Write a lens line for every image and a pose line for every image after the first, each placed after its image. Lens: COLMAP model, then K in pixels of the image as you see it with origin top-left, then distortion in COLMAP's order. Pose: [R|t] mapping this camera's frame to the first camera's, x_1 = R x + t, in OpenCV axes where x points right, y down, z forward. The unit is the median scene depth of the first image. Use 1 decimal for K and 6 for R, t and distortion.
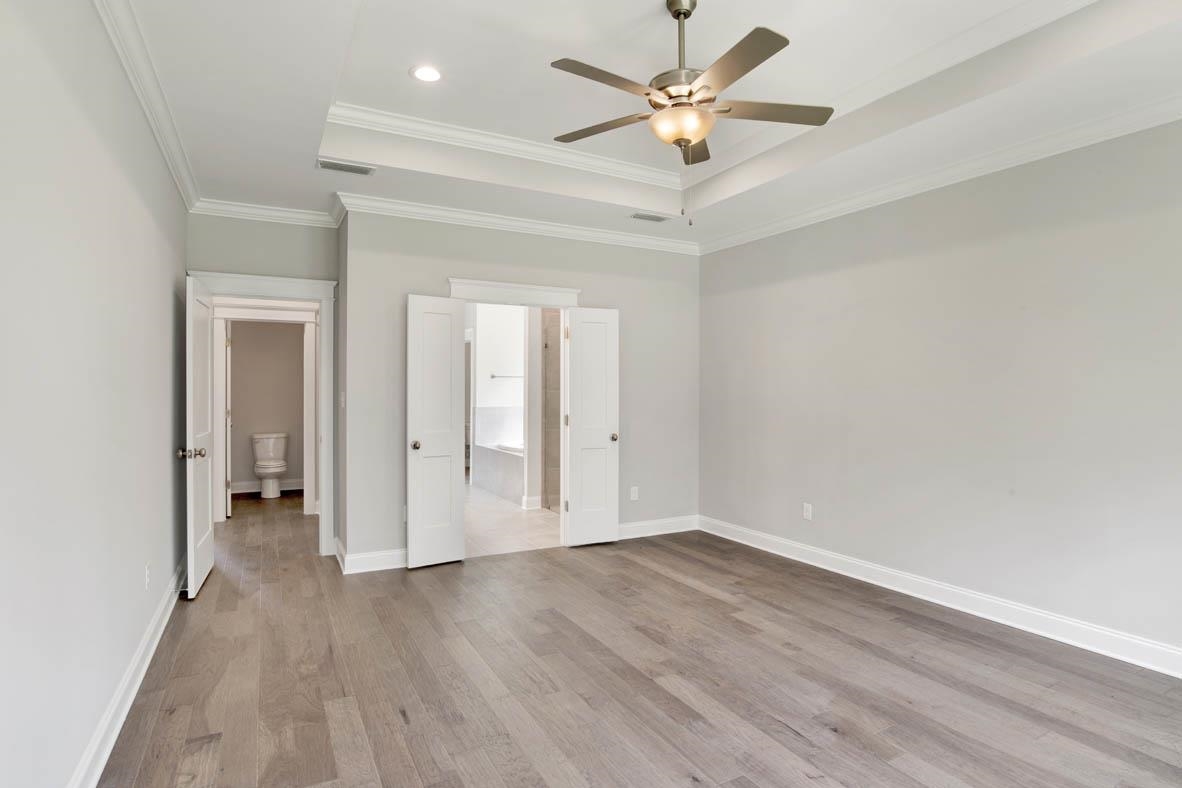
lens RADIAL K [[621.4, 0, 591.8], [0, 621.4, 392.6], [0, 0, 1]] dist [-0.038984, 0.002399]
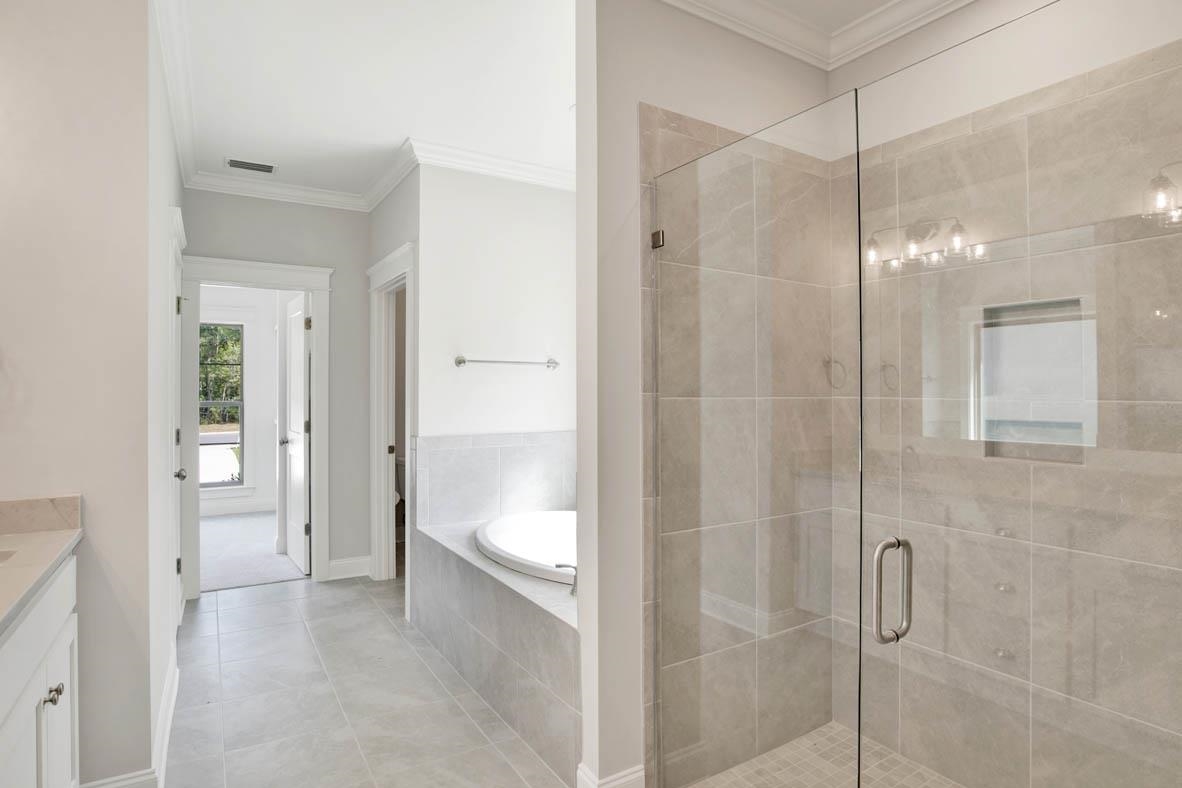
lens RADIAL K [[621.4, 0, 590.8], [0, 621.4, 393.8], [0, 0, 1]] dist [-0.038984, 0.002399]
pose [[0.997638, -0.008179, 0.068197, -0.123280], [0.008197, 0.999966, 0.000008, -0.004873], [-0.068195, 0.000551, 0.997672, 0.717455]]
